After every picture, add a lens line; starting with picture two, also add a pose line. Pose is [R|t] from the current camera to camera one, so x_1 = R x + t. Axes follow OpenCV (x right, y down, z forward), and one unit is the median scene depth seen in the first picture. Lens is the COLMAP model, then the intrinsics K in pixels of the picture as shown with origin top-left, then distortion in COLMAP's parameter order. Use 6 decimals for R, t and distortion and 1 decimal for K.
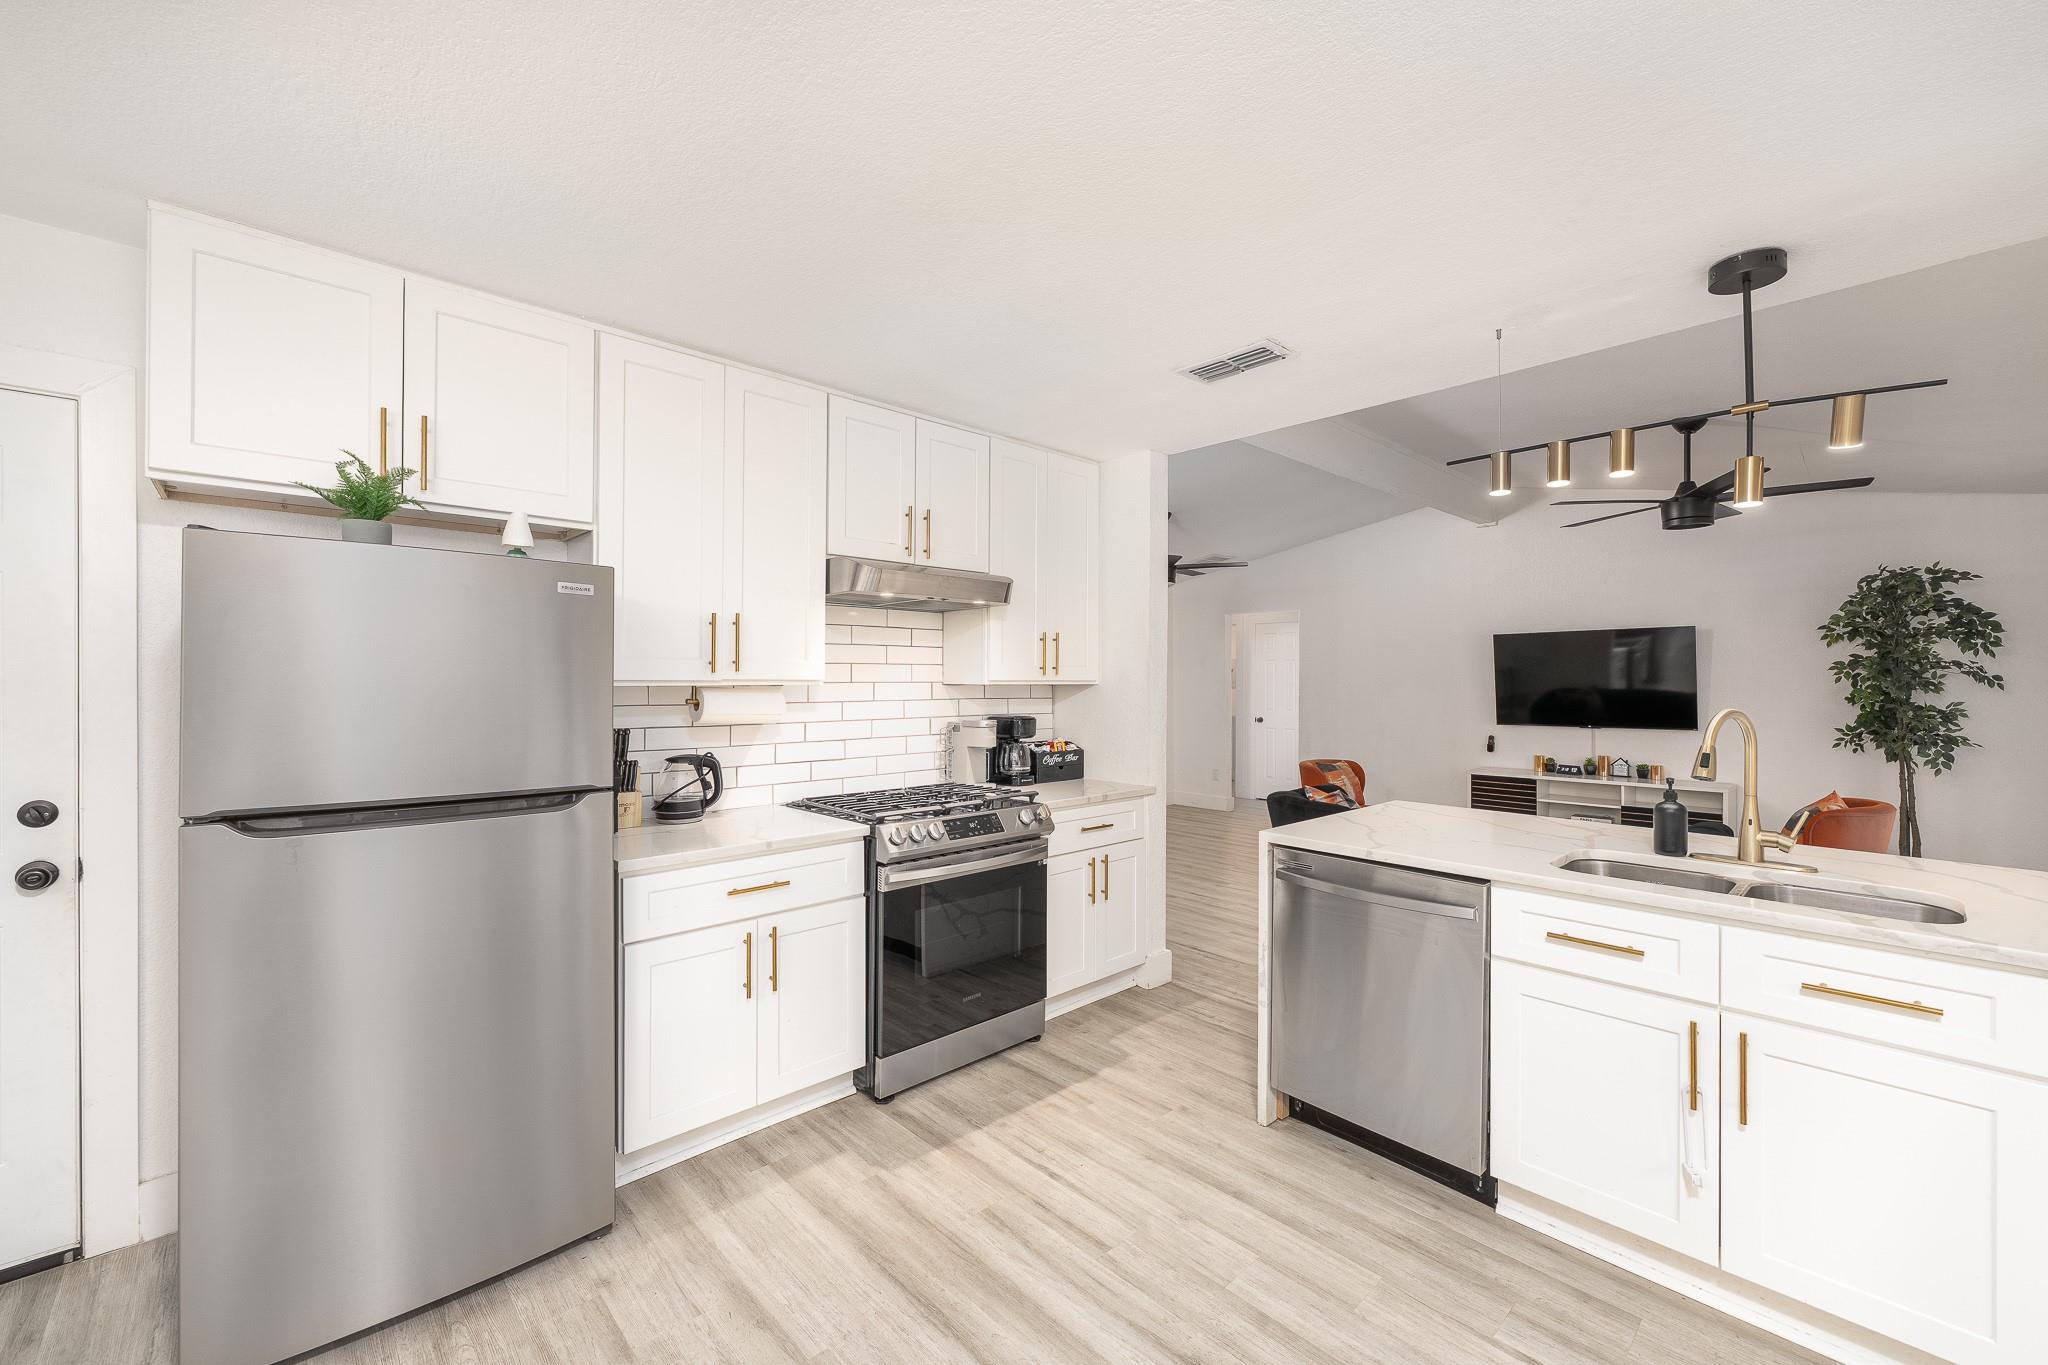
lens RADIAL K [[818.8, 0, 1018.5], [0, 818.8, 676.6], [0, 0, 1]] dist [-0.000673, -0.000247]
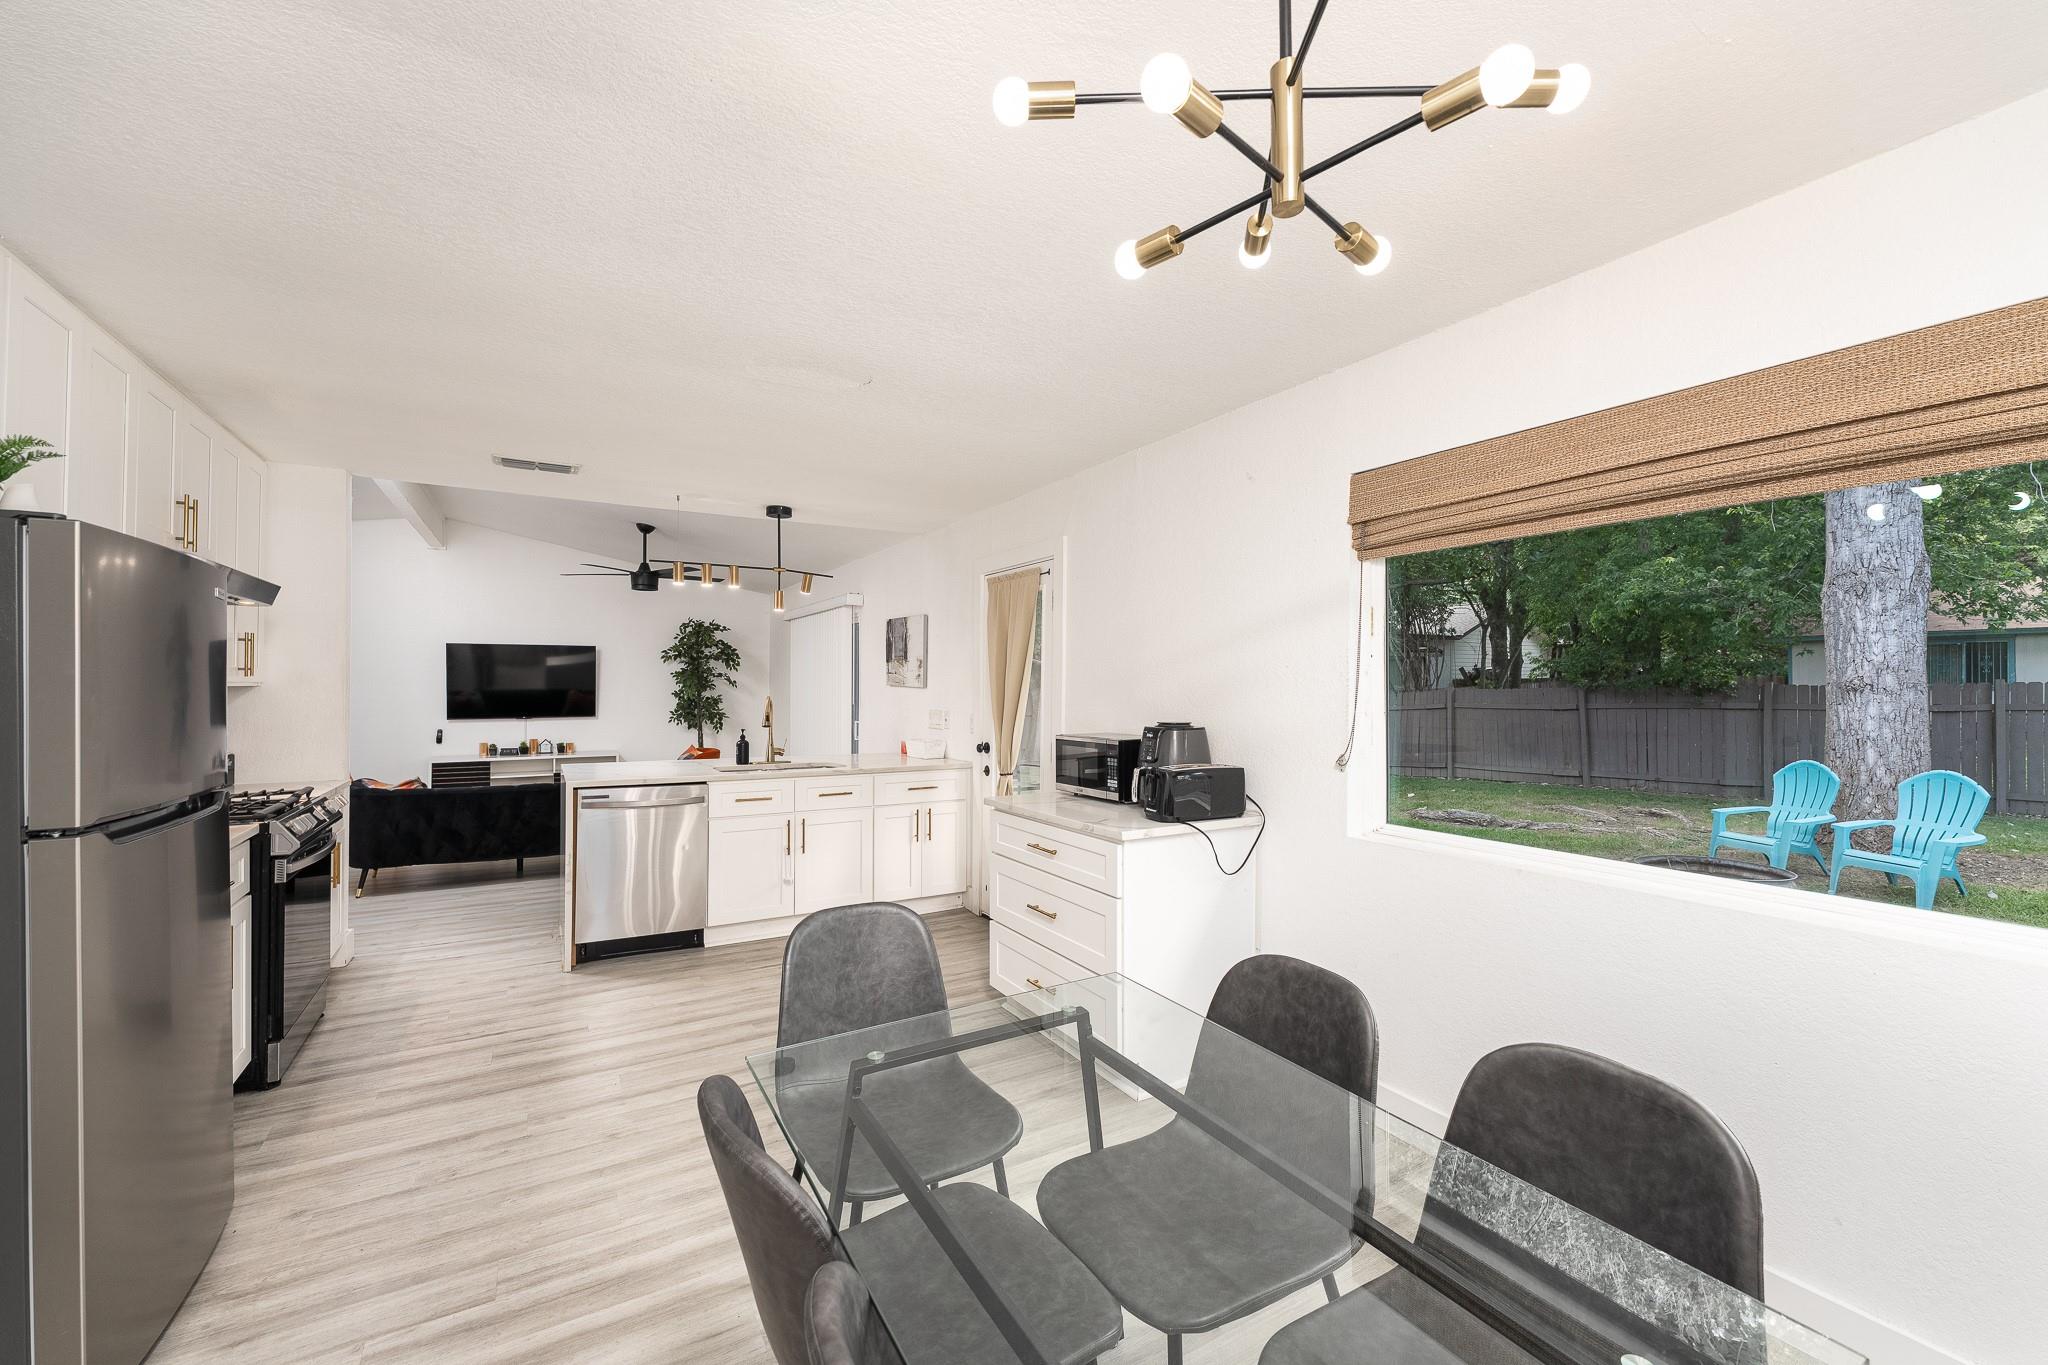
lens RADIAL K [[805.5, 0, 1024.0], [0, 805.5, 682.5], [0, 0, 1]] dist [-0.001468, -0.000169]
pose [[0.212185, 0.002584, 0.977226, -0.524326], [-0.008695, 0.999962, -0.000757, -0.001853], [-0.977191, -0.008337, 0.212200, -0.081859]]
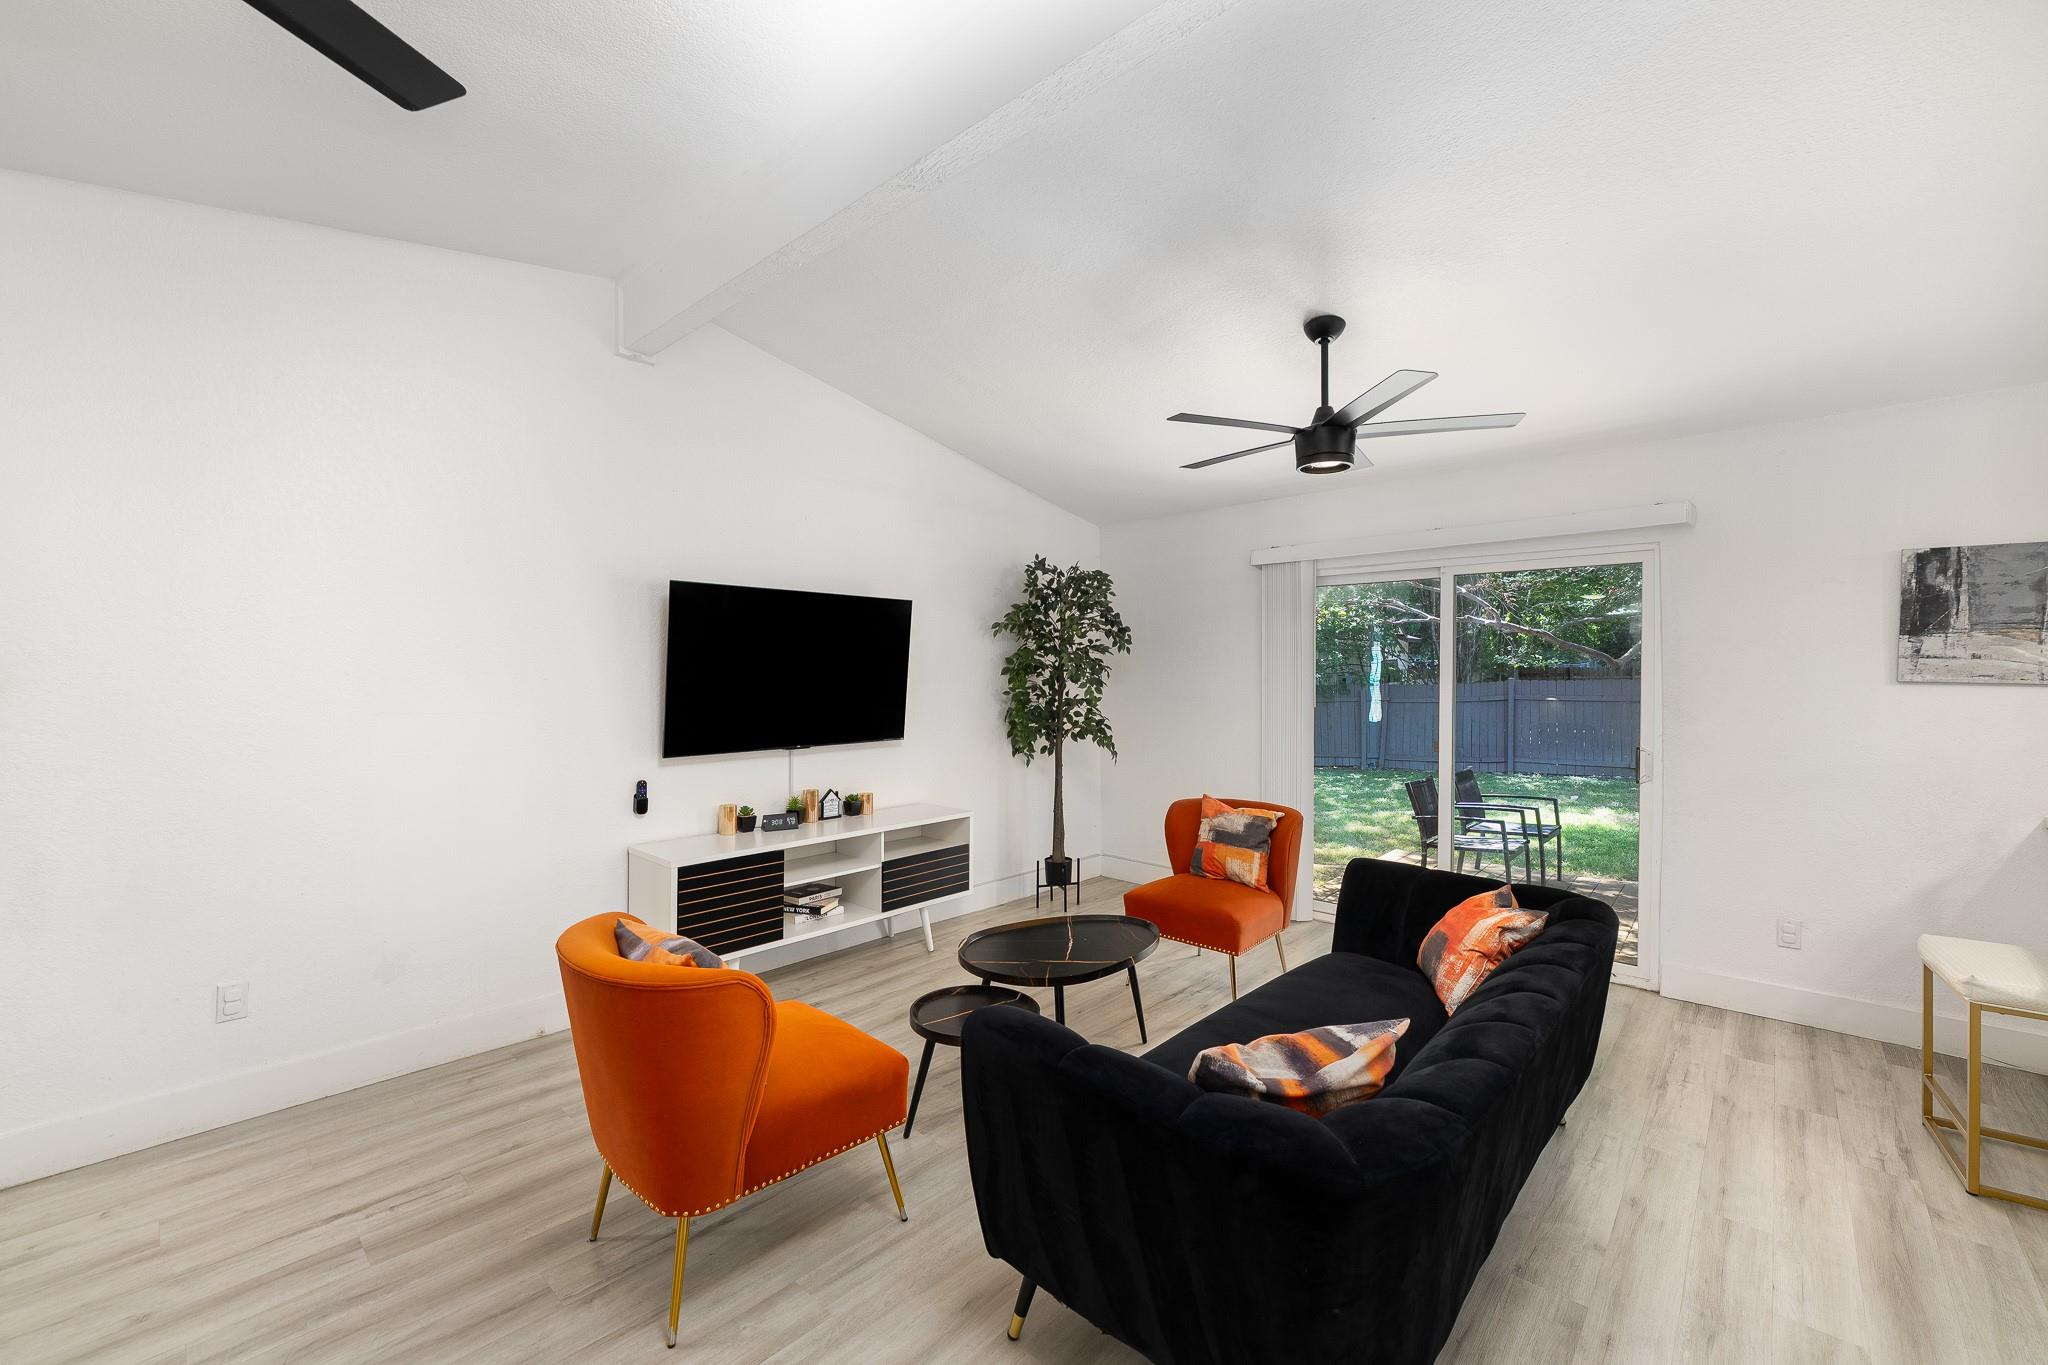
lens RADIAL K [[827.9, 0, 1028.7], [0, 827.9, 676.4], [0, 0, 1]] dist [-0.001961, -0.000539]
pose [[-0.086703, -0.001361, 0.996233, 0.074190], [-0.006936, 0.999976, 0.000763, 0.008248], [-0.996210, -0.006843, -0.086710, 1.152354]]
